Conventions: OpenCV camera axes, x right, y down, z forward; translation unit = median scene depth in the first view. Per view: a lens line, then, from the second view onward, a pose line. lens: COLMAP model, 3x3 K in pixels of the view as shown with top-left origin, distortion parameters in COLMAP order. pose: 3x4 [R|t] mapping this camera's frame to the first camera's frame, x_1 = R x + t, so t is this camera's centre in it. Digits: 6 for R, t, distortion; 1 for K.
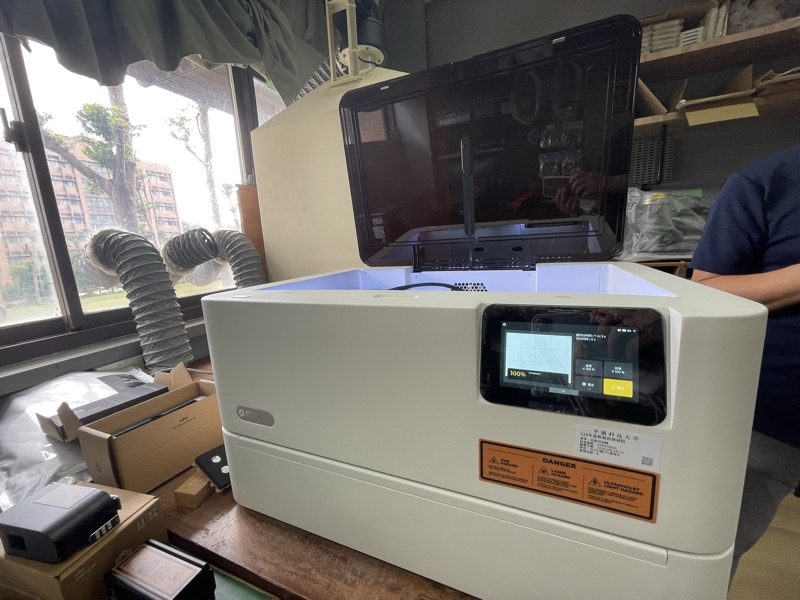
lens RADIAL K [[327.4, 0, 394.5], [0, 327.4, 297.9], [0, 0, 1]] dist [-0.002424, -0.000922]
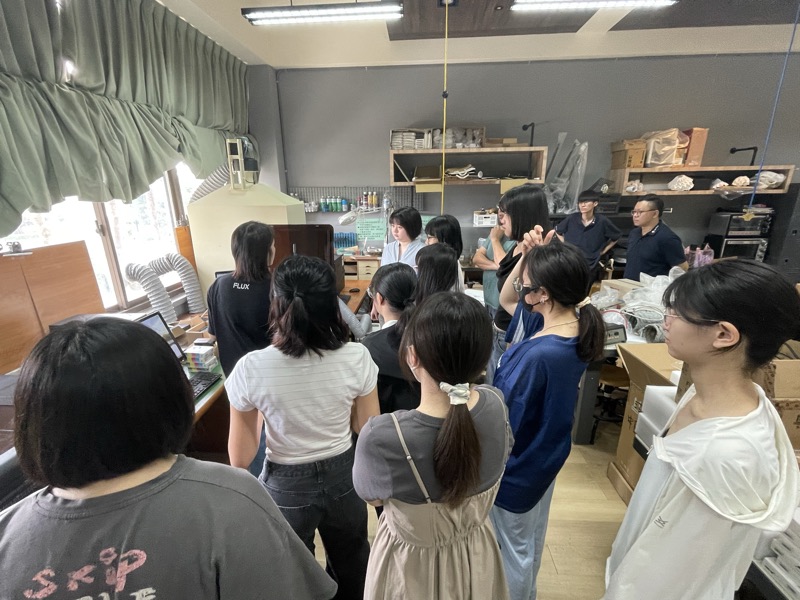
lens RADIAL K [[354.9, 0, 394.5], [0, 354.9, 300.6], [0, 0, 1]] dist [0.001978, -0.000314]
pose [[0.933081, -0.056910, 0.355136, -0.251768], [0.016835, 0.993231, 0.114931, -0.671338], [-0.359272, -0.101261, 0.927723, -6.224352]]
